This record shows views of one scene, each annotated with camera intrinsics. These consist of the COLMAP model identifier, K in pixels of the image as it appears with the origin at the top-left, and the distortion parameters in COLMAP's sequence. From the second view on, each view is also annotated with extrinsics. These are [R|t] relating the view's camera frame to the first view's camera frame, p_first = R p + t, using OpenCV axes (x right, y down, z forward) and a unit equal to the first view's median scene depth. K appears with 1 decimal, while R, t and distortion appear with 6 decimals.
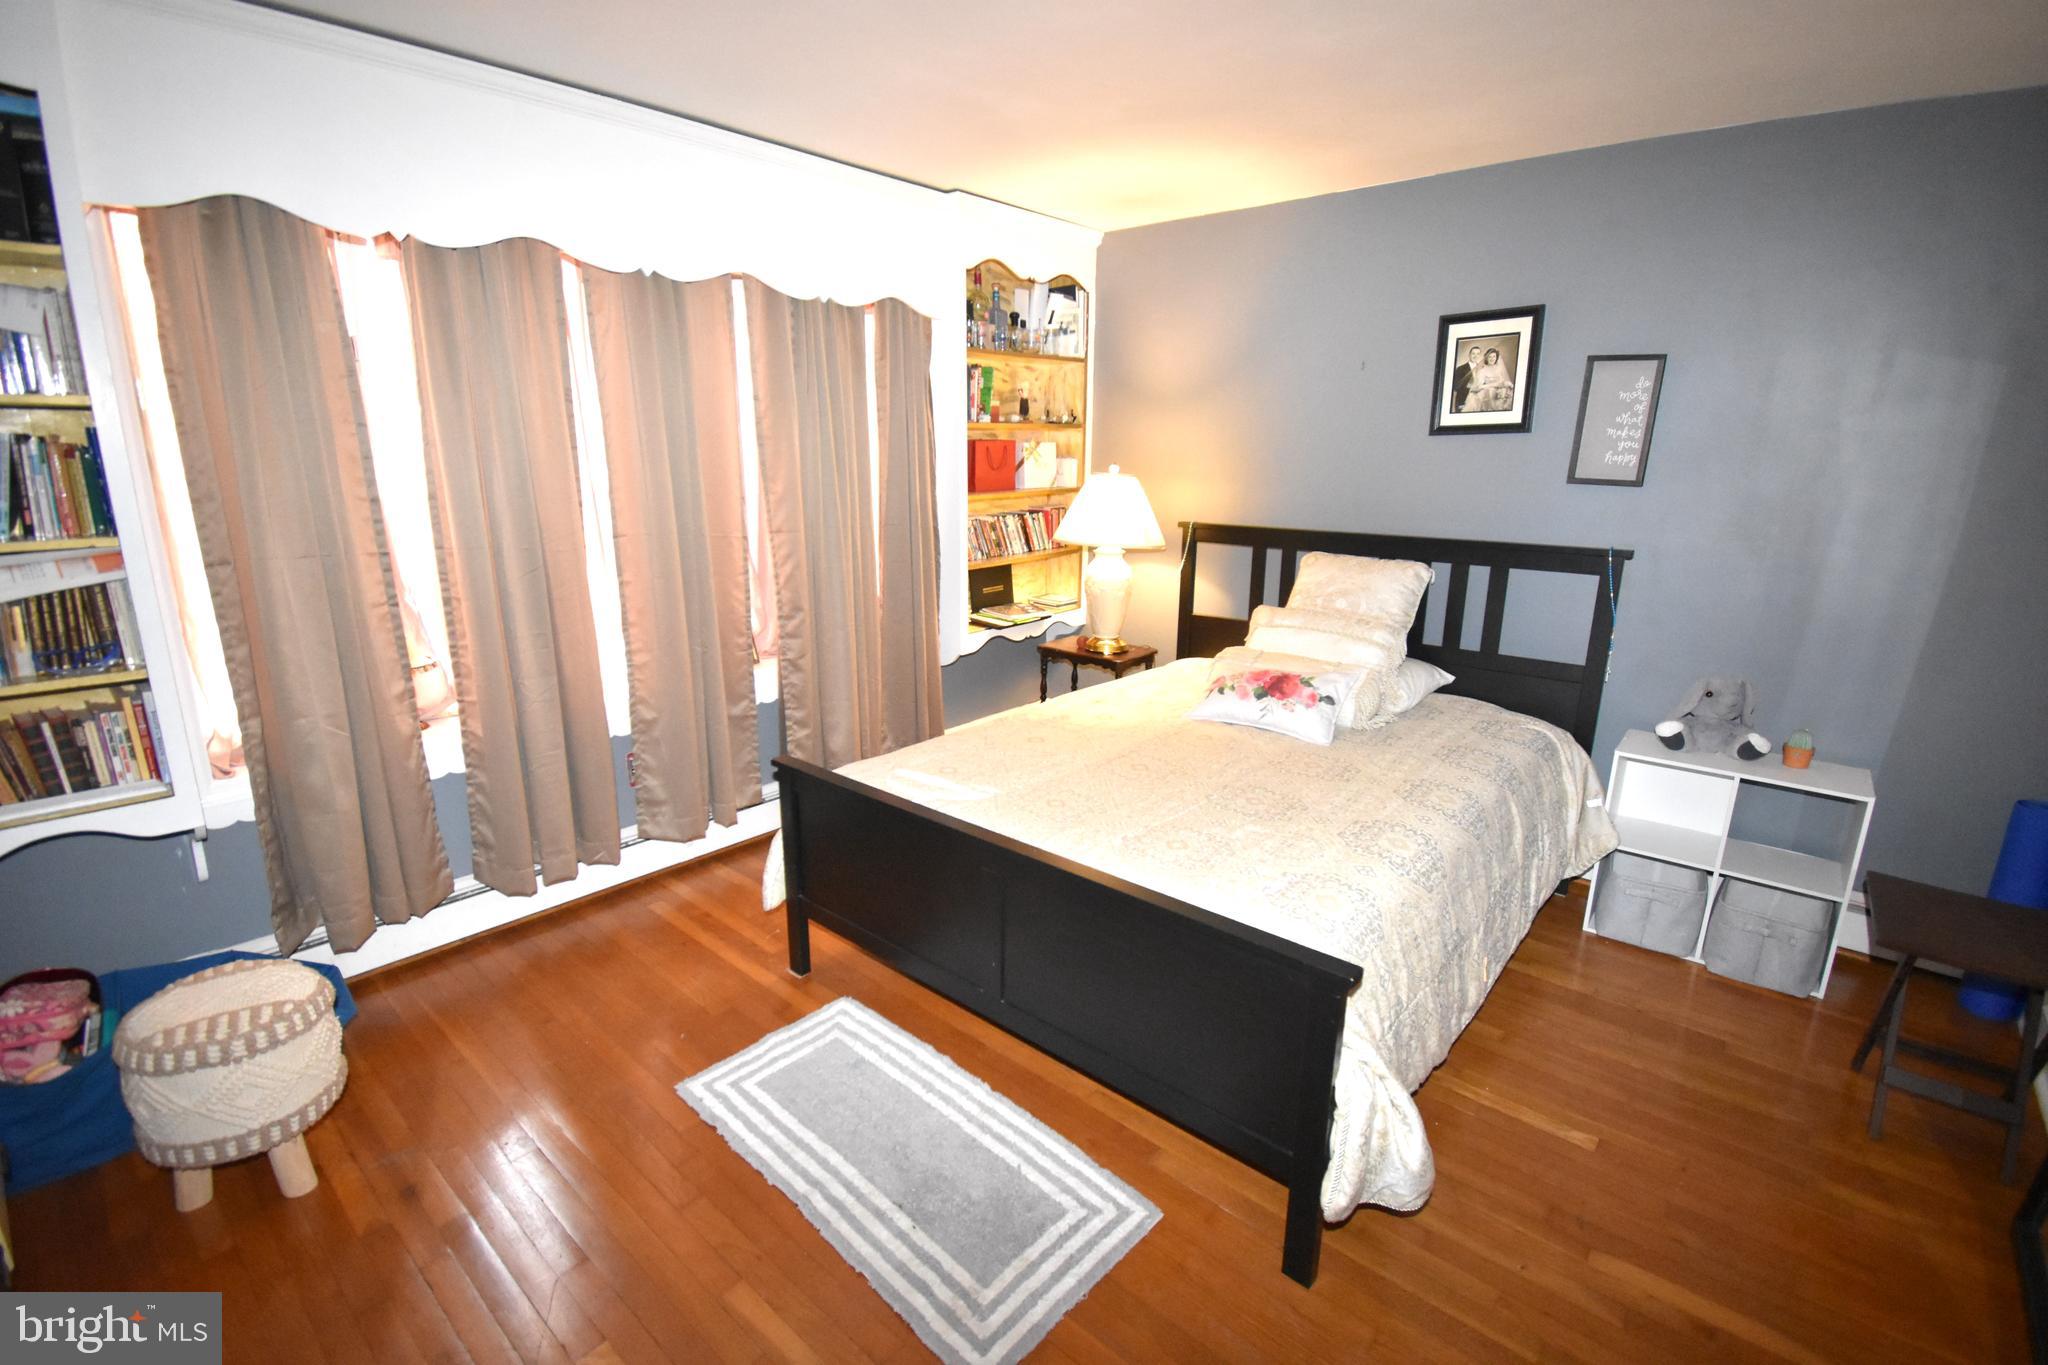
lens RADIAL K [[904.5, 0, 1024.0], [0, 904.5, 682.5], [0, 0, 1]] dist [0.024629, -0.028016]
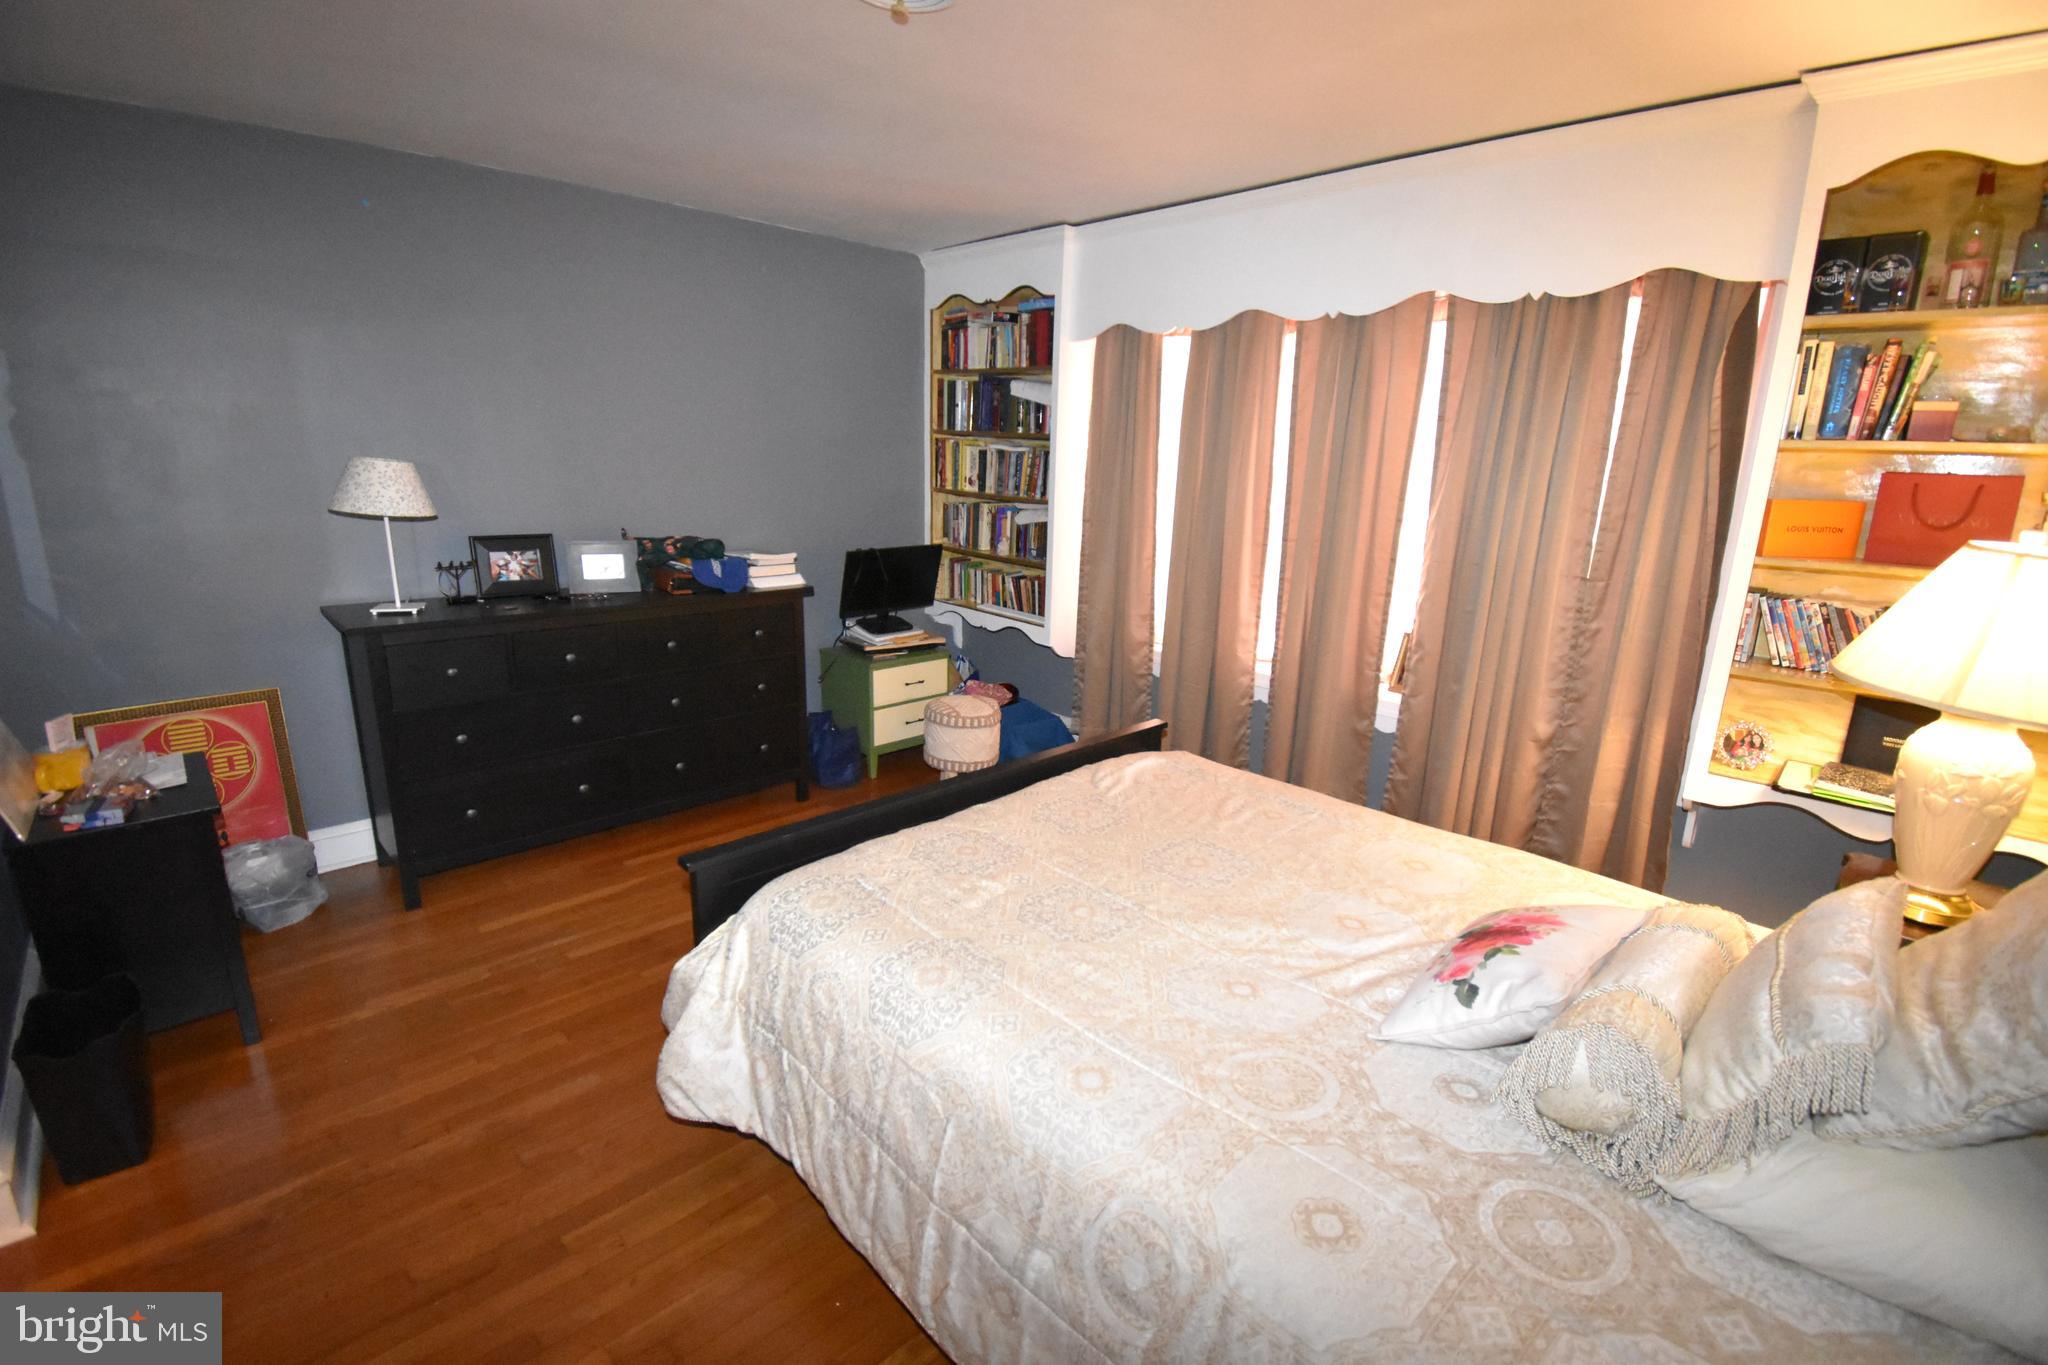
lens RADIAL K [[904.5, 0, 1024.0], [0, 904.5, 682.5], [0, 0, 1]] dist [0.024629, -0.028016]
pose [[-0.114032, 0.258971, -0.959130, 0.804606], [-0.256796, 0.924935, 0.280269, -0.240606], [0.959715, 0.278260, -0.038969, 0.782012]]
